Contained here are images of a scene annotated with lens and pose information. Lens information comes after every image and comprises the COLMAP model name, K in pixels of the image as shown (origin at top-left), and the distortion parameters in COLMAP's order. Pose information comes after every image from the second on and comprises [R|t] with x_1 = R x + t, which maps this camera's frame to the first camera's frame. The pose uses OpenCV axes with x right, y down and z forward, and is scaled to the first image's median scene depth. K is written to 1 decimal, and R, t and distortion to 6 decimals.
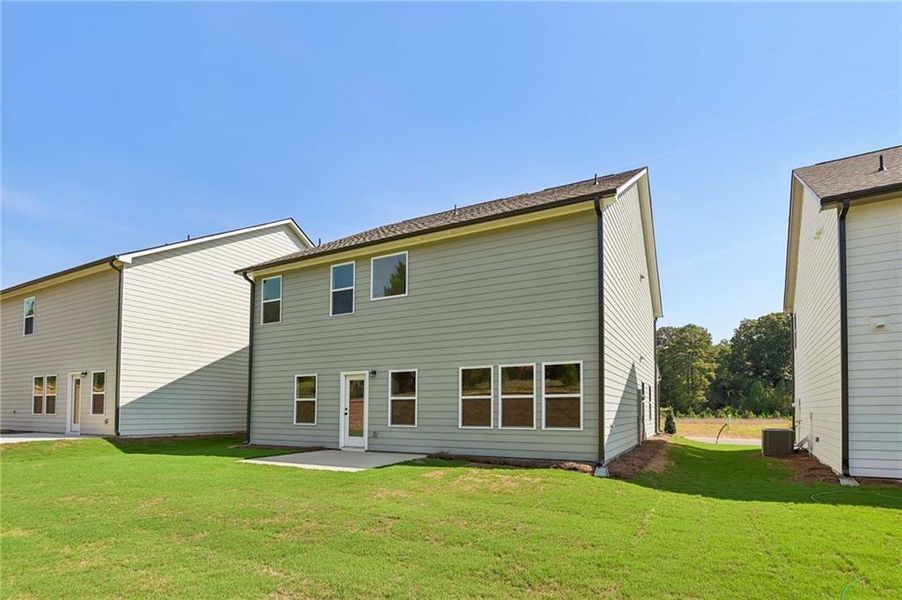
lens RADIAL K [[442.8, 0, 455.5], [0, 442.8, 295.8], [0, 0, 1]] dist [0.003363, 0.000374]
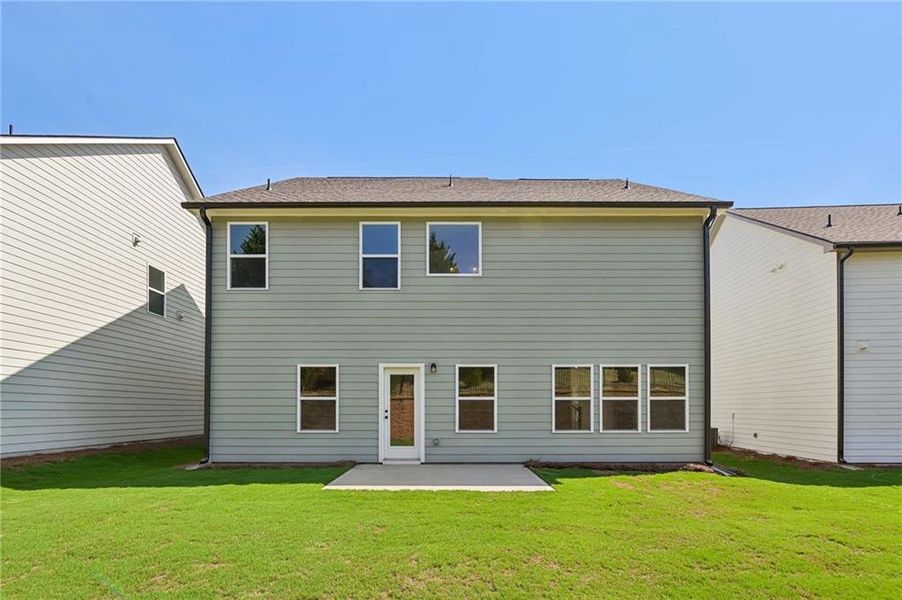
lens RADIAL K [[453.3, 0, 448.0], [0, 453.3, 318.7], [0, 0, 1]] dist [-0.002259, 0.000047]
pose [[0.887992, 0.093622, 0.450228, -0.529999], [-0.114982, 0.993161, 0.020259, 0.068067], [-0.445253, -0.069758, 0.892684, 0.261482]]
